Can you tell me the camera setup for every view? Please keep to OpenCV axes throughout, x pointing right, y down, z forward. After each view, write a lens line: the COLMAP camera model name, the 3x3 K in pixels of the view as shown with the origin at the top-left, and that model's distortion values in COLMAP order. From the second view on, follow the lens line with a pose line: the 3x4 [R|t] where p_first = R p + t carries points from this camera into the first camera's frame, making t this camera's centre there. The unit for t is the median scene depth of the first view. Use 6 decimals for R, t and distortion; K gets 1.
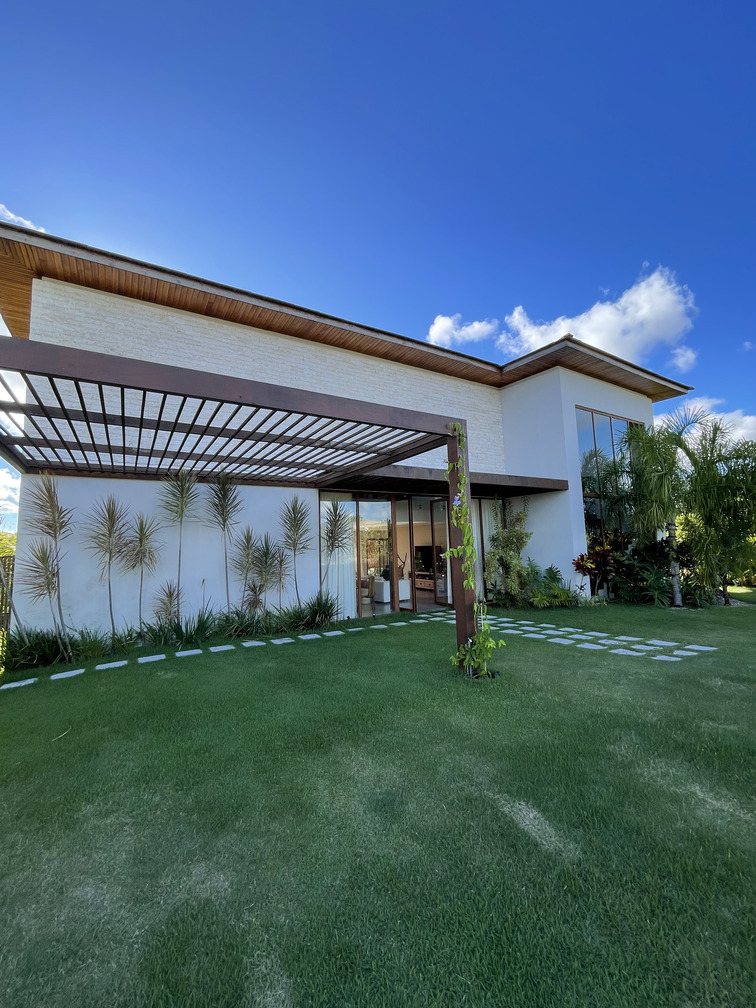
lens RADIAL K [[408.4, 0, 379.4], [0, 408.4, 501.6], [0, 0, 1]] dist [-0.002547, -0.000566]
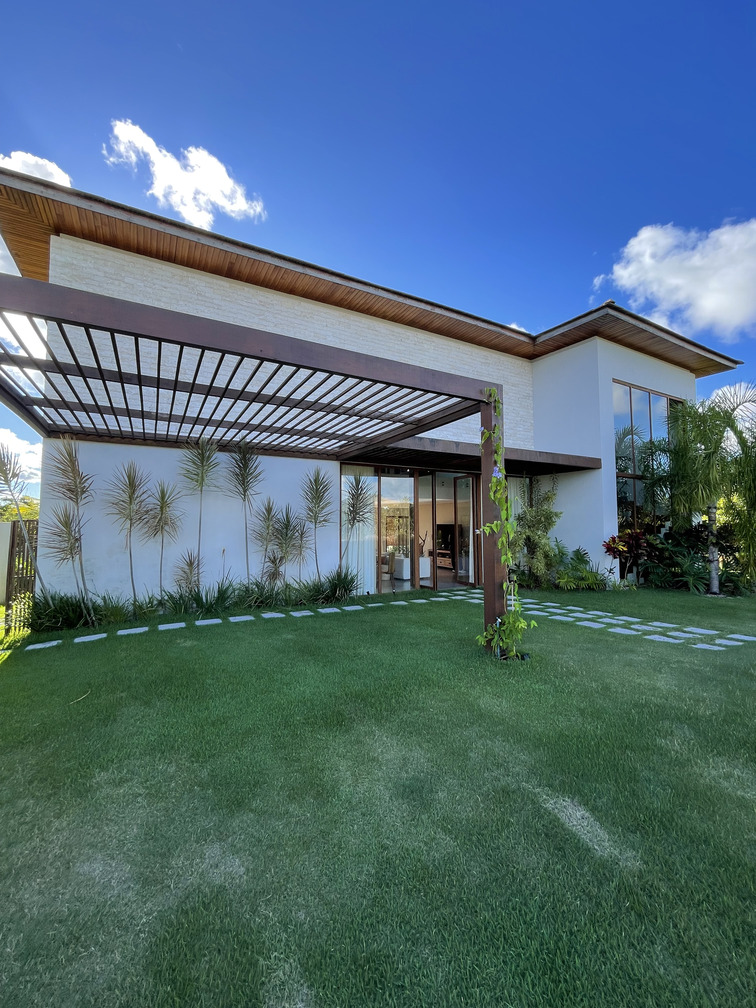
lens RADIAL K [[408.4, 0, 379.1], [0, 408.4, 502.7], [0, 0, 1]] dist [-0.002547, -0.000566]
pose [[0.998628, 0.024948, -0.046030, -0.013844], [-0.022407, 0.998239, 0.054925, 0.017397], [0.047319, -0.053818, 0.997429, 0.044135]]
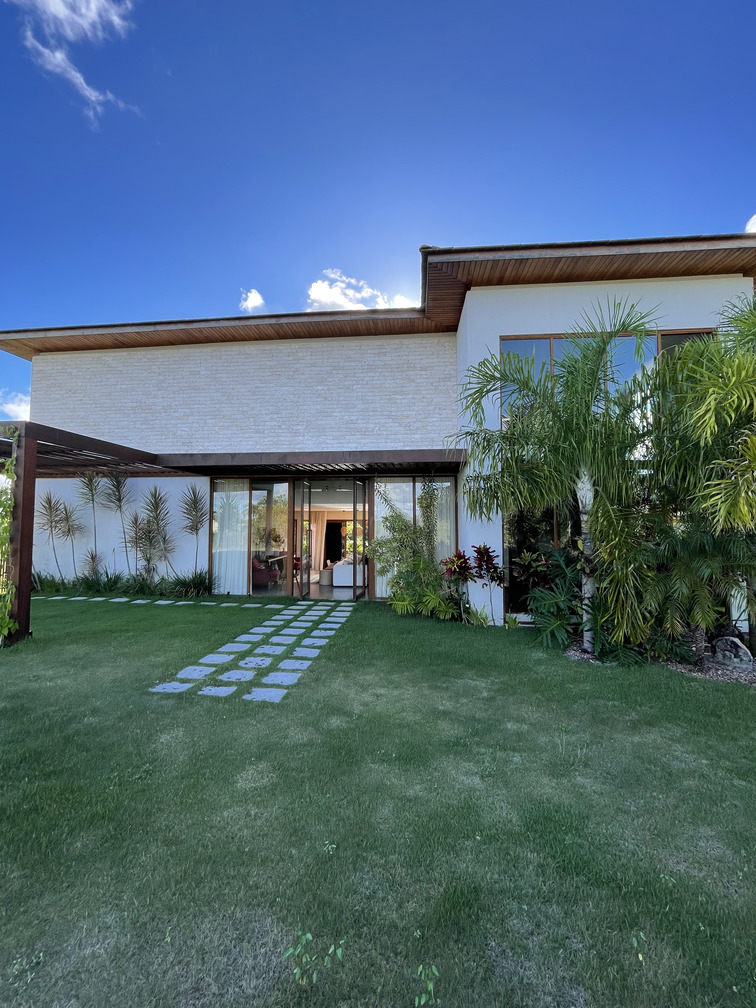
lens RADIAL K [[408.4, 0, 377.8], [0, 408.4, 494.7], [0, 0, 1]] dist [-0.002547, -0.000566]
pose [[0.788756, -0.006827, -0.614668, 1.395083], [0.035312, 0.998790, 0.034219, -0.003591], [0.613691, -0.048696, 0.788043, 0.606096]]
